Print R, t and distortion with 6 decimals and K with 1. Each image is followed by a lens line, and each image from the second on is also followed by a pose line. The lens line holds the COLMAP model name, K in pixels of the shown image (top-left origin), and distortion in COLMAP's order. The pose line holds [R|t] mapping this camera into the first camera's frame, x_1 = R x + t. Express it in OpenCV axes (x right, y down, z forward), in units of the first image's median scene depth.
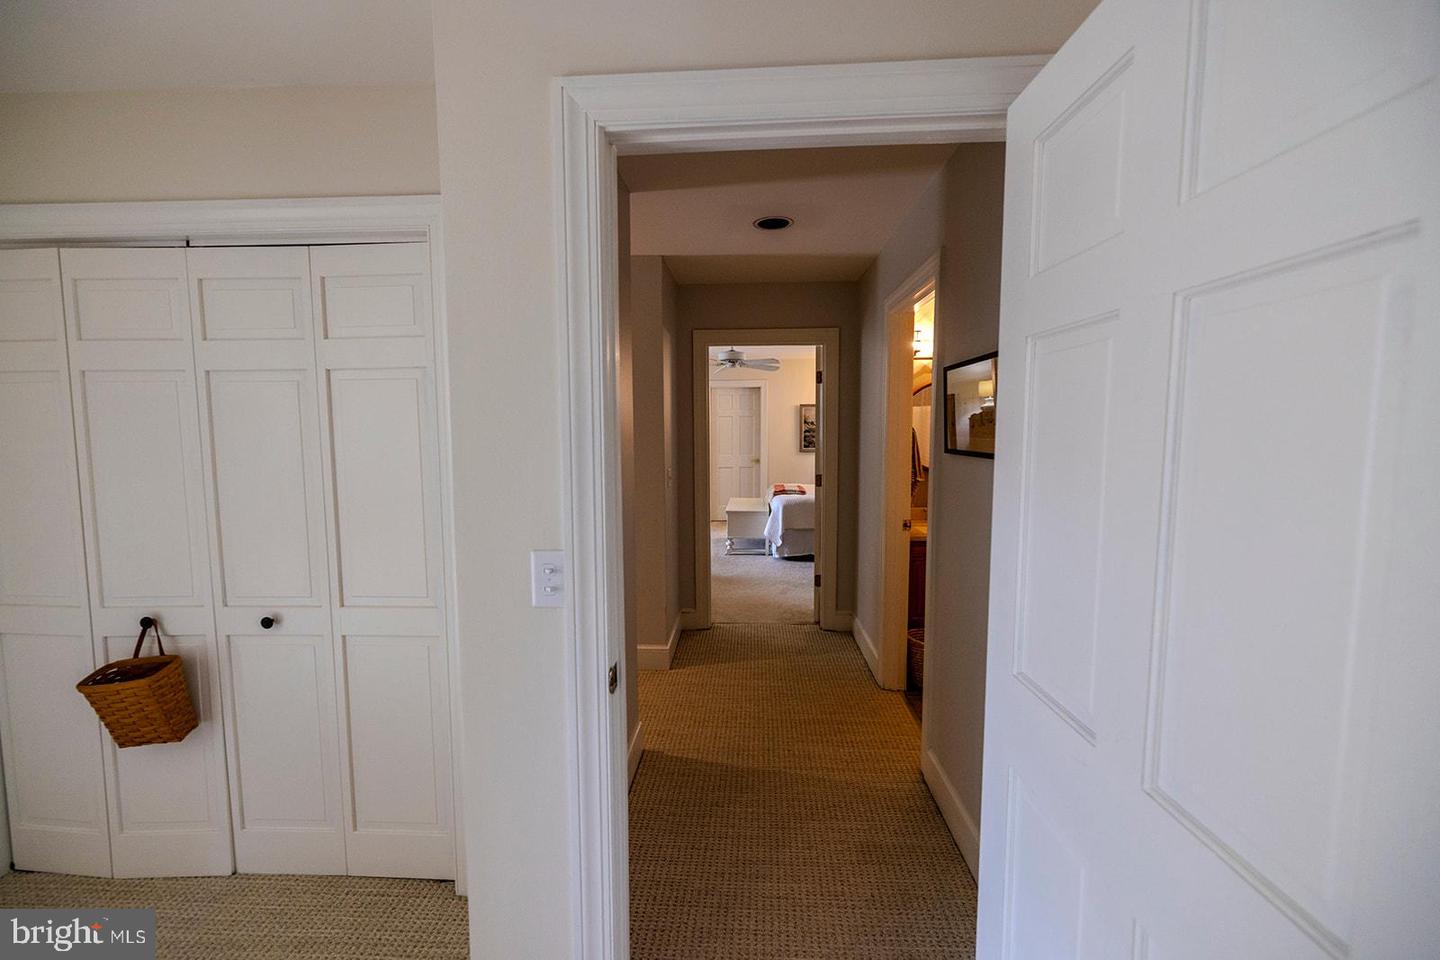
lens RADIAL K [[601.1, 0, 721.9], [0, 601.1, 479.3], [0, 0, 1]] dist [0.003845, 0.000462]
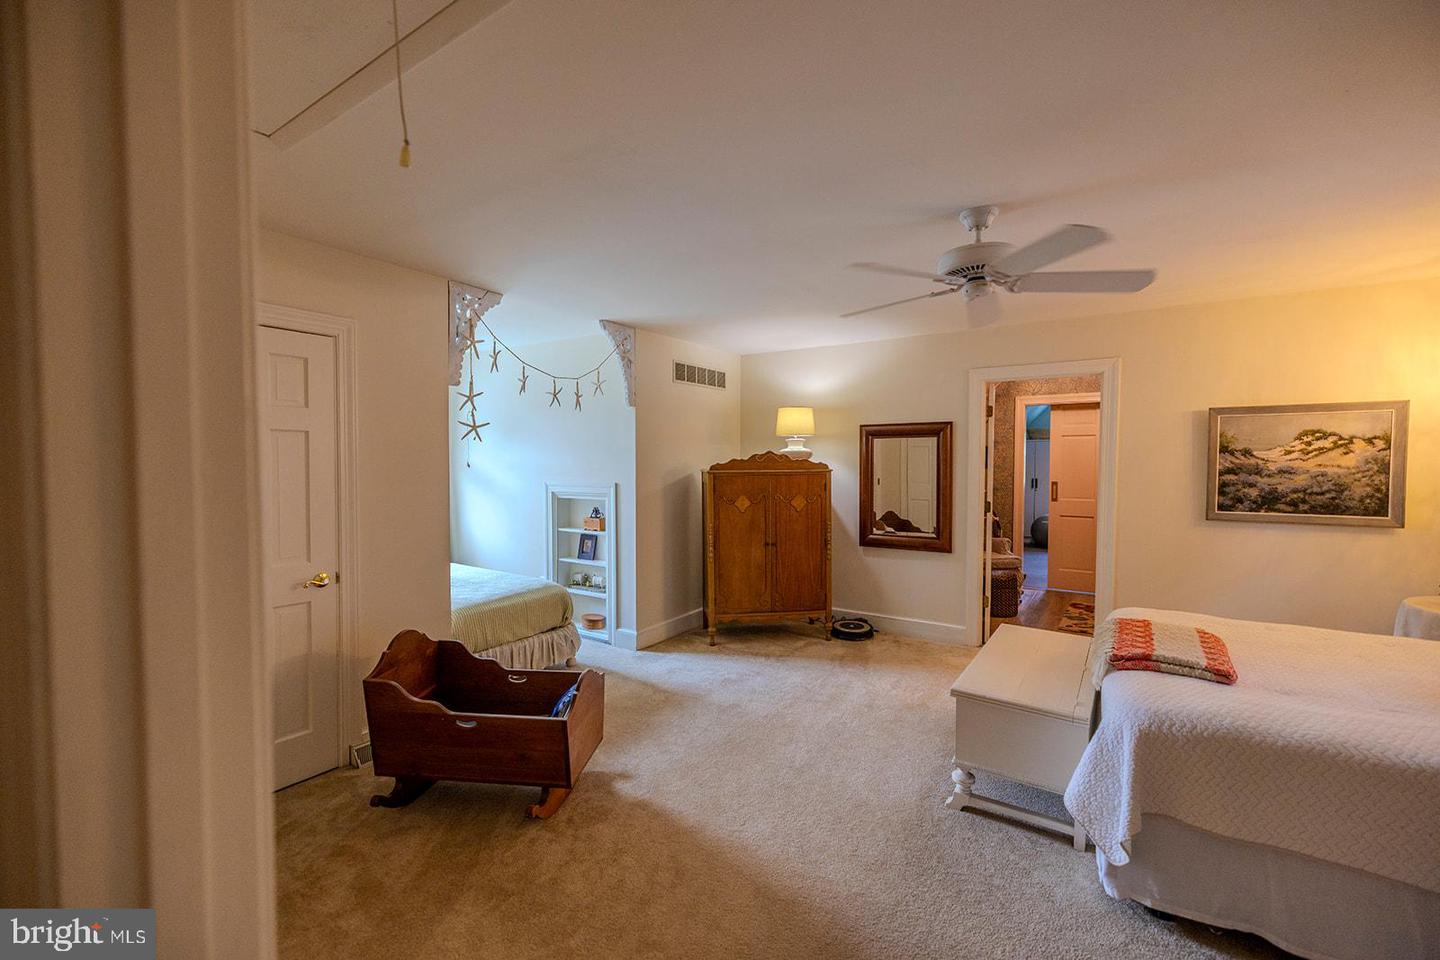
lens RADIAL K [[601.1, 0, 717.4], [0, 601.1, 481.0], [0, 0, 1]] dist [0.003845, 0.000462]
pose [[0.855788, 0.027537, -0.516592, 0.070881], [-0.049201, 0.998388, -0.028287, -0.057883], [0.514981, 0.049624, 0.855764, 0.602529]]
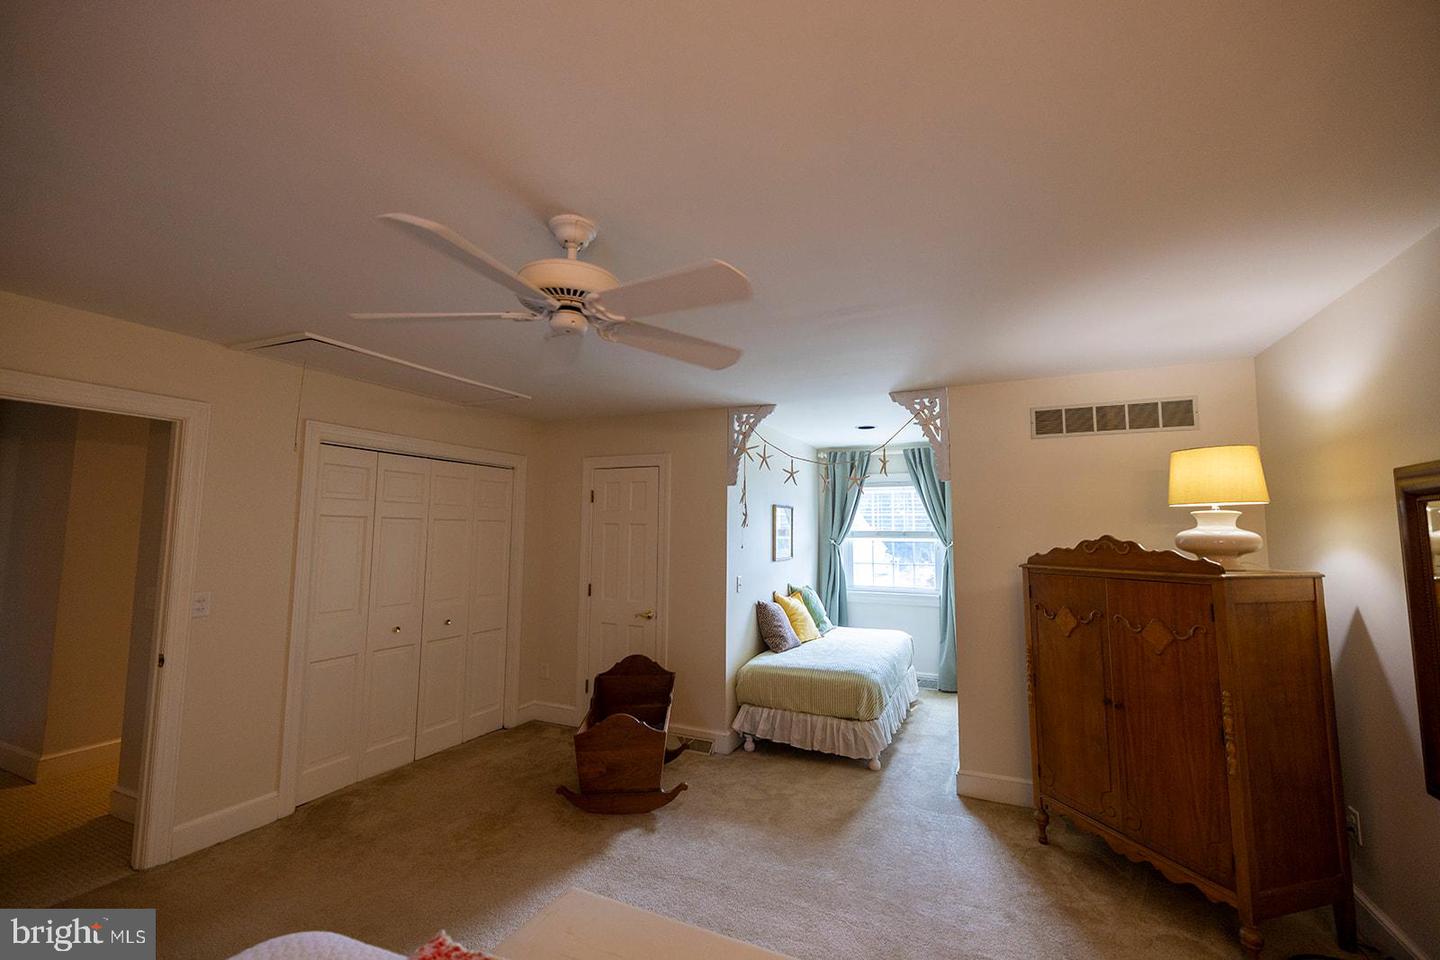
lens RADIAL K [[601.1, 0, 721.7], [0, 601.1, 477.3], [0, 0, 1]] dist [0.003845, 0.000462]
pose [[-0.378706, -0.079338, -0.922110, 0.164693], [-0.078831, 0.995463, -0.053274, -0.089785], [0.922154, 0.052515, -0.383242, 0.919780]]
